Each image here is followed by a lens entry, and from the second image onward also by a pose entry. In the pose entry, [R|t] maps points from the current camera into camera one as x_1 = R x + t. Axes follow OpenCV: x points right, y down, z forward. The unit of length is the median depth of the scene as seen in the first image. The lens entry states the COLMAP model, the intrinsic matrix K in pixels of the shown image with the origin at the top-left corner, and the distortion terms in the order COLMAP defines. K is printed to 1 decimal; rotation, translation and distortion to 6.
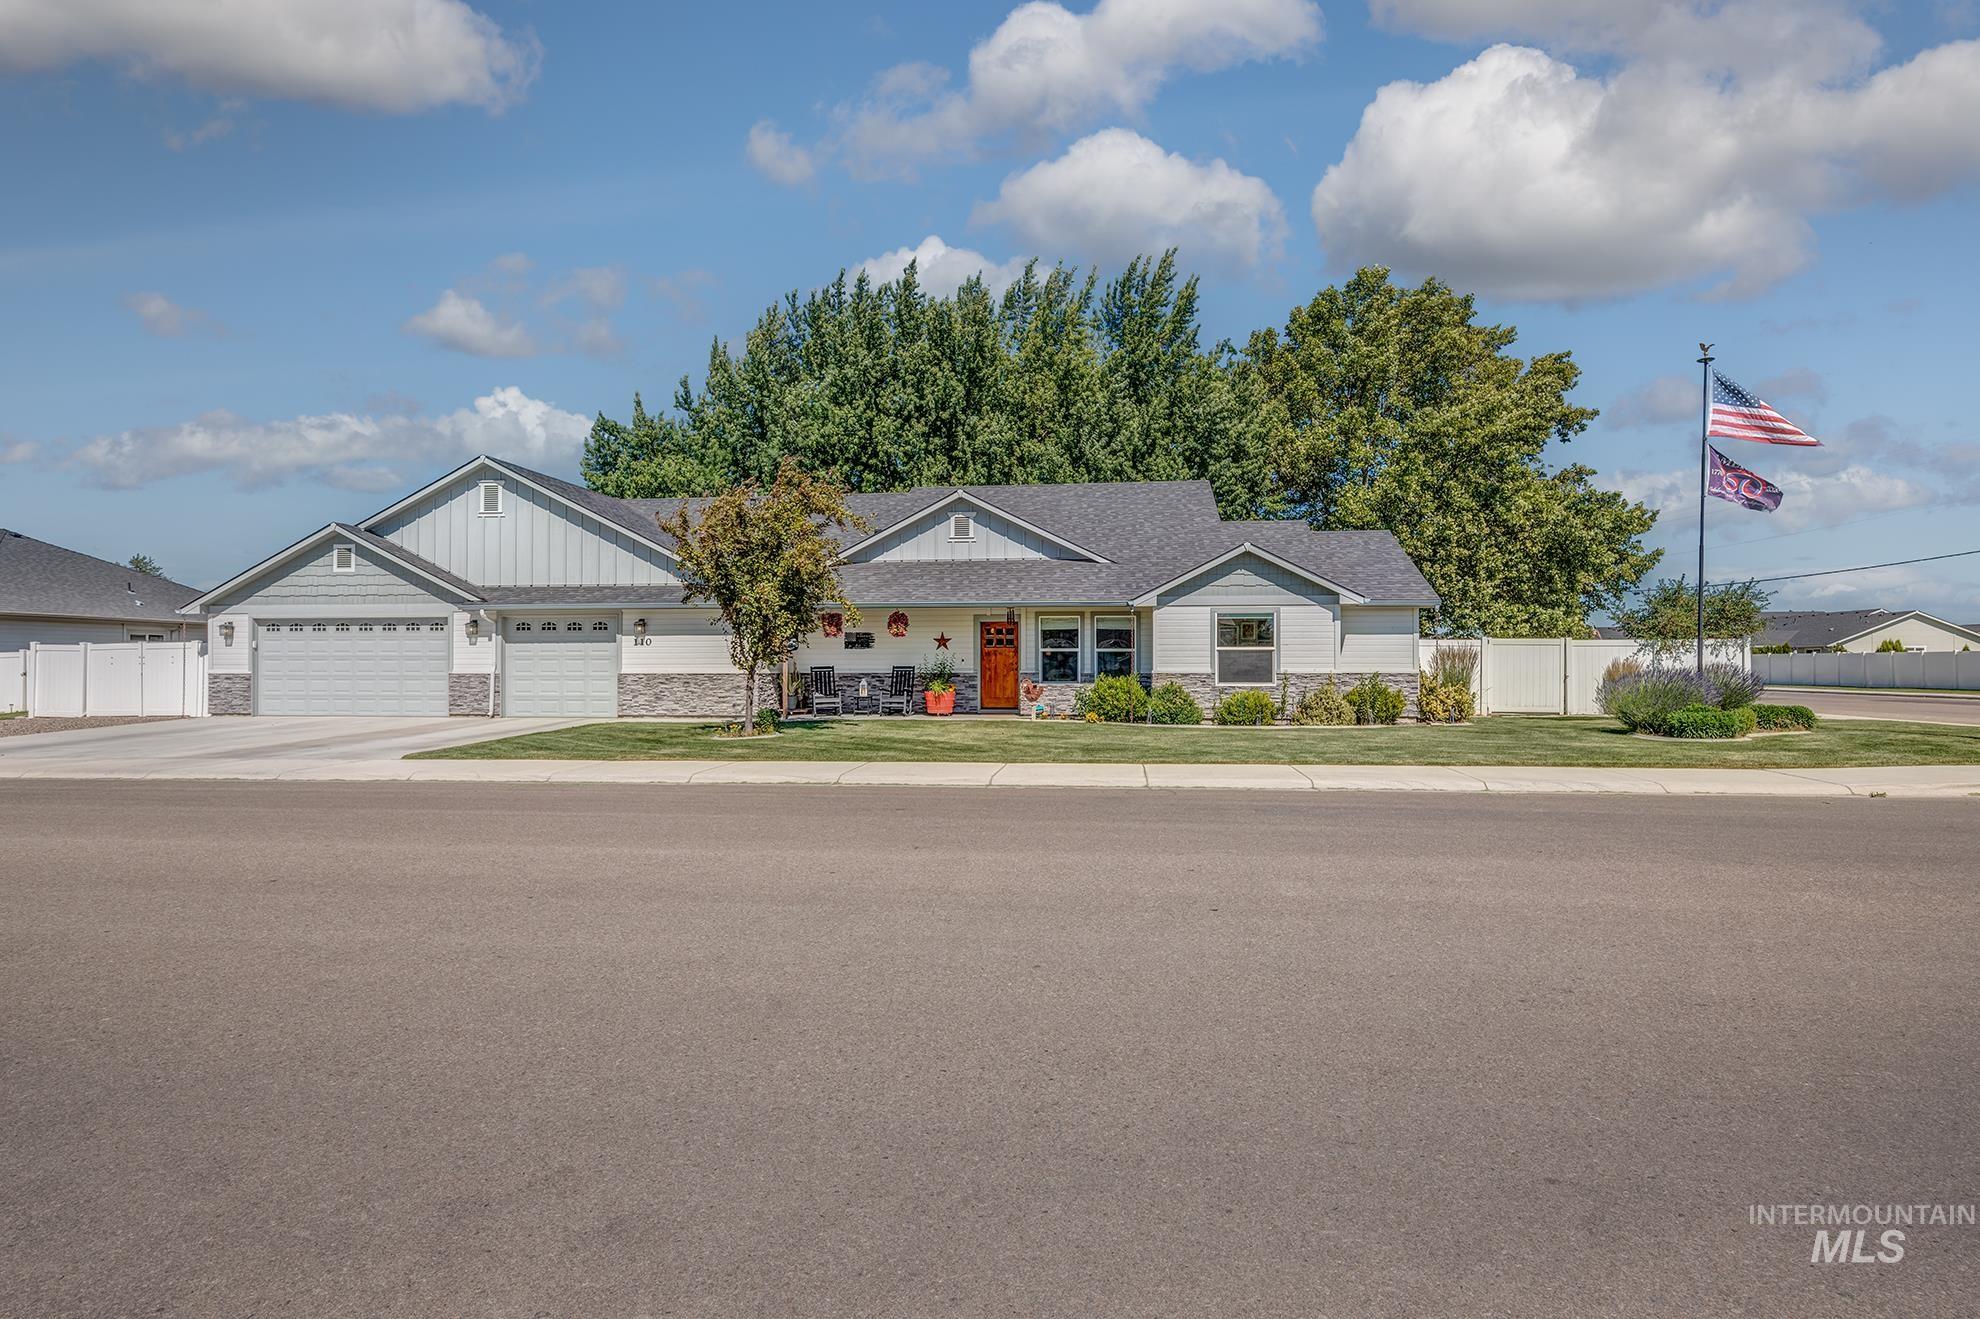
lens RADIAL K [[1026.2, 0, 990.0], [0, 1026.2, 659.5], [0, 0, 1]] dist [0.001570, -0.000078]
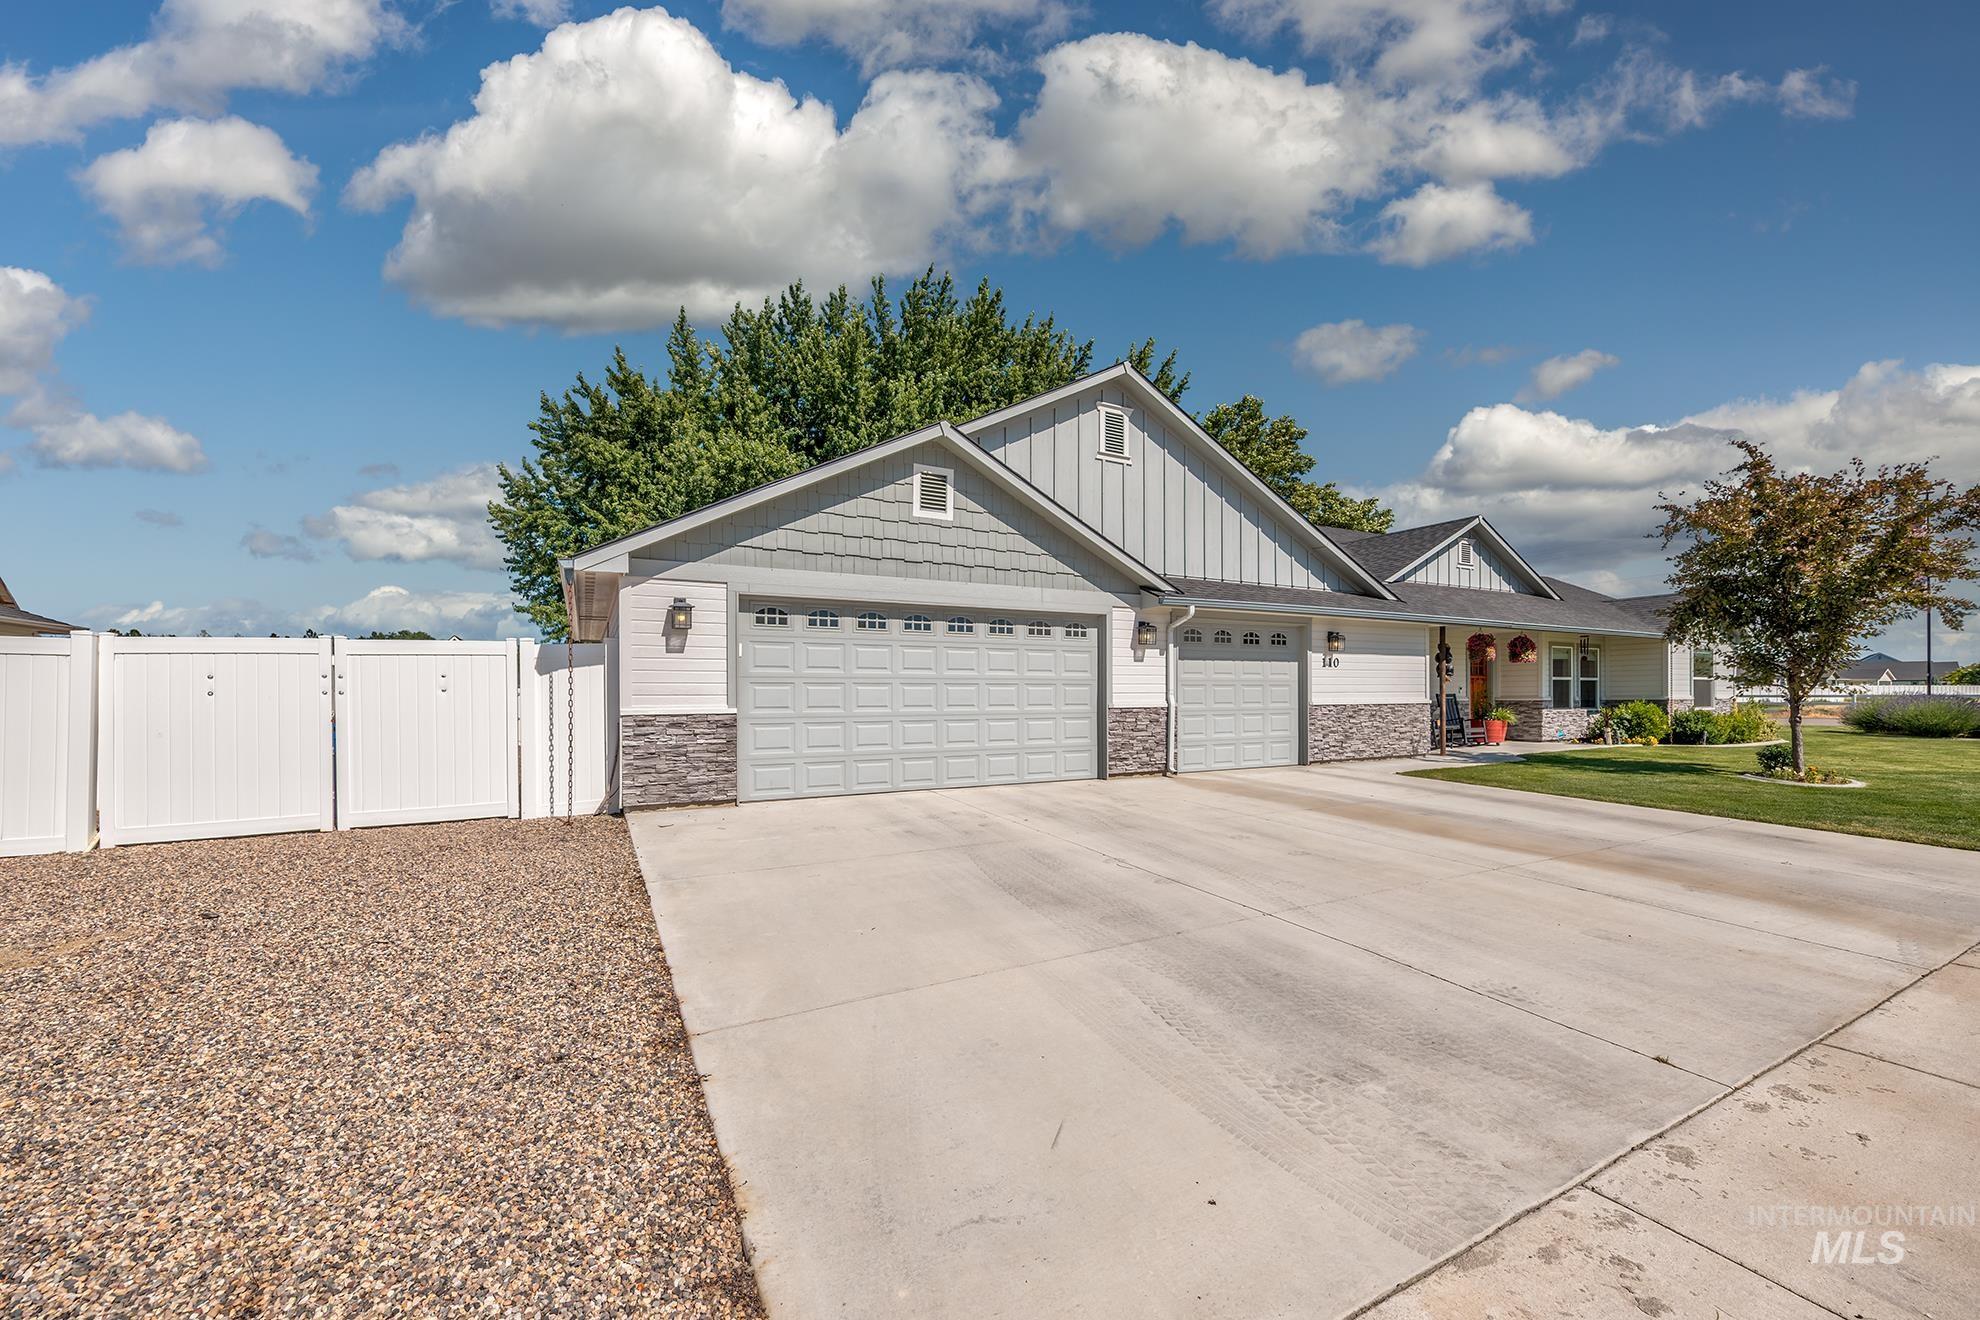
lens RADIAL K [[753.2, 0, 985.7], [0, 753.2, 691.2], [0, 0, 1]] dist [0.000988, 0.000101]
pose [[0.822005, -0.000827, 0.569479, -0.829362], [-0.002946, 0.999979, 0.005706, 0.001461], [-0.569472, -0.006368, 0.821986, 0.666375]]
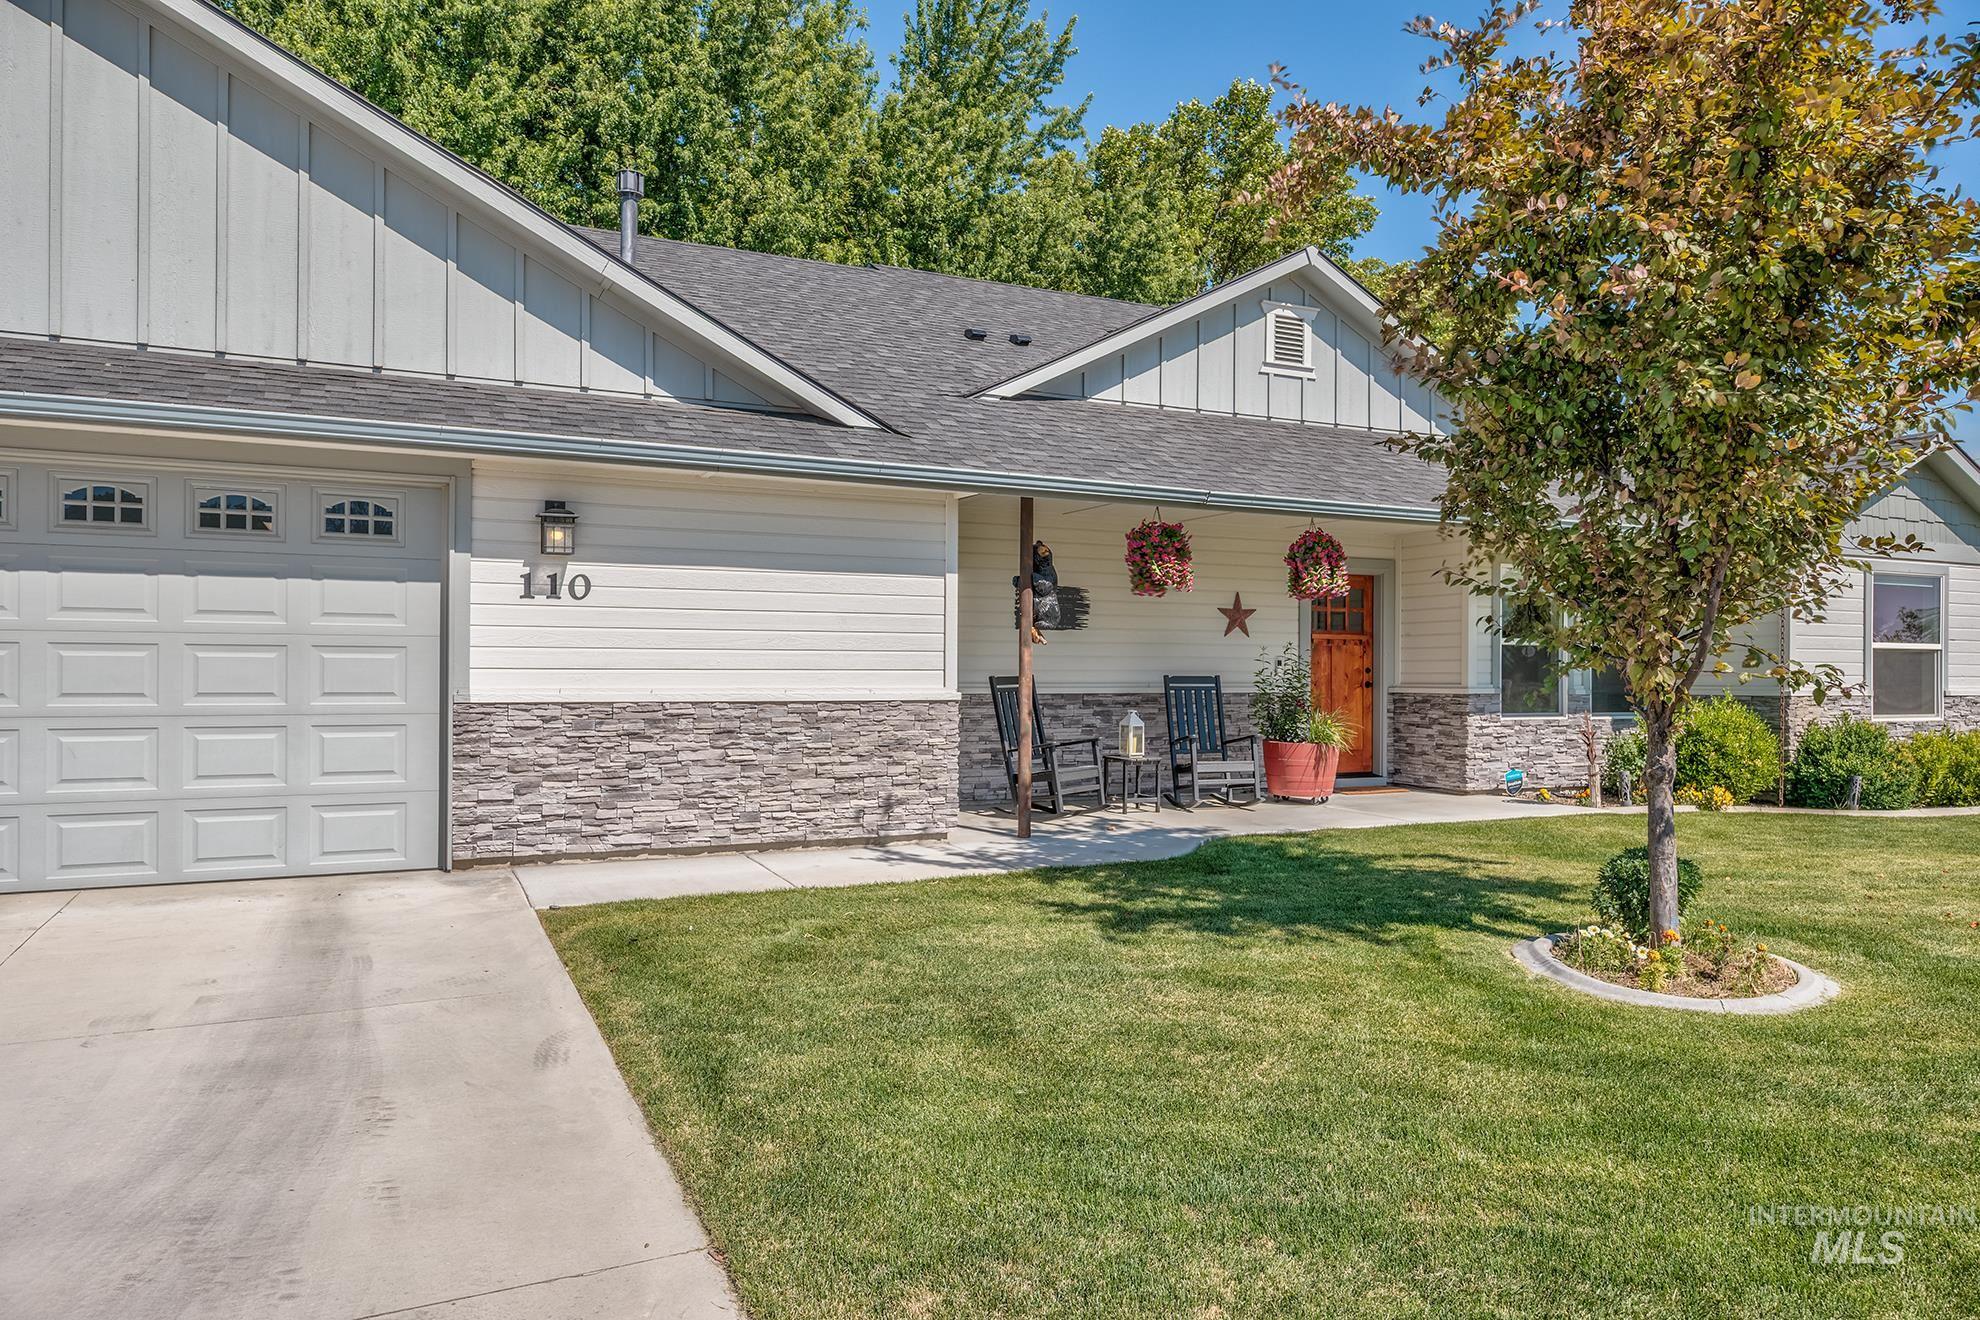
lens RADIAL K [[1309.9, 0, 990.0], [0, 1309.9, 660.0], [0, 0, 1]] dist [0.022596, 0.000096]
pose [[0.841777, 0.009423, 0.539743, -0.414287], [-0.011018, 0.999939, -0.000274, 0.001368], [-0.539713, -0.005716, 0.841830, 0.621898]]
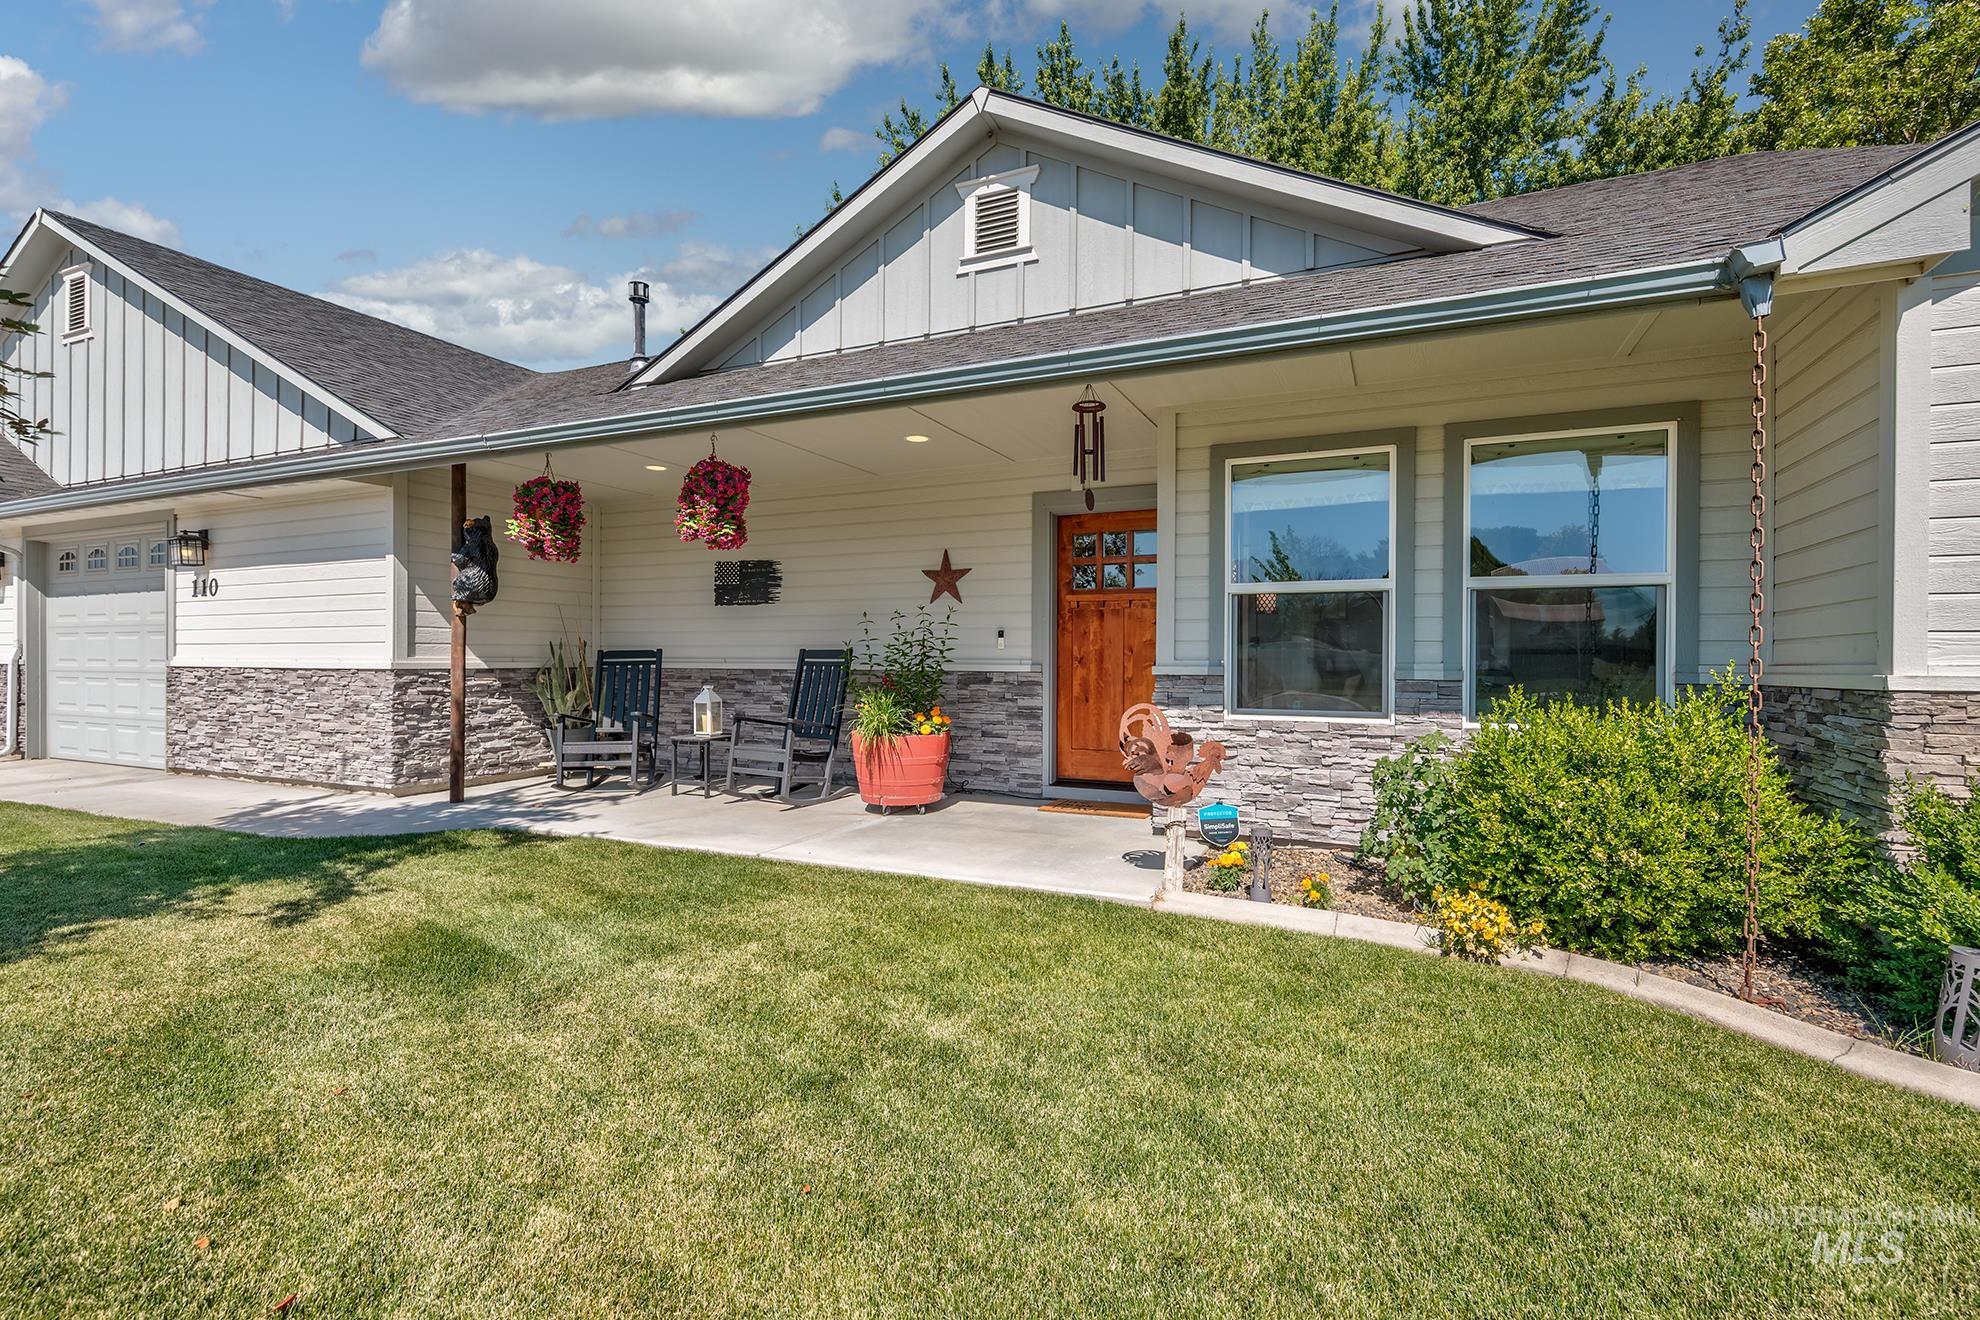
lens RADIAL K [[896.9, 0, 993.4], [0, 896.9, 654.8], [0, 0, 1]] dist [0.015040, -0.000141]
pose [[0.950875, 0.003382, -0.309558, 0.059890], [-0.002820, 0.999993, 0.002263, 0.007197], [0.309563, -0.001279, 0.950878, 0.732589]]
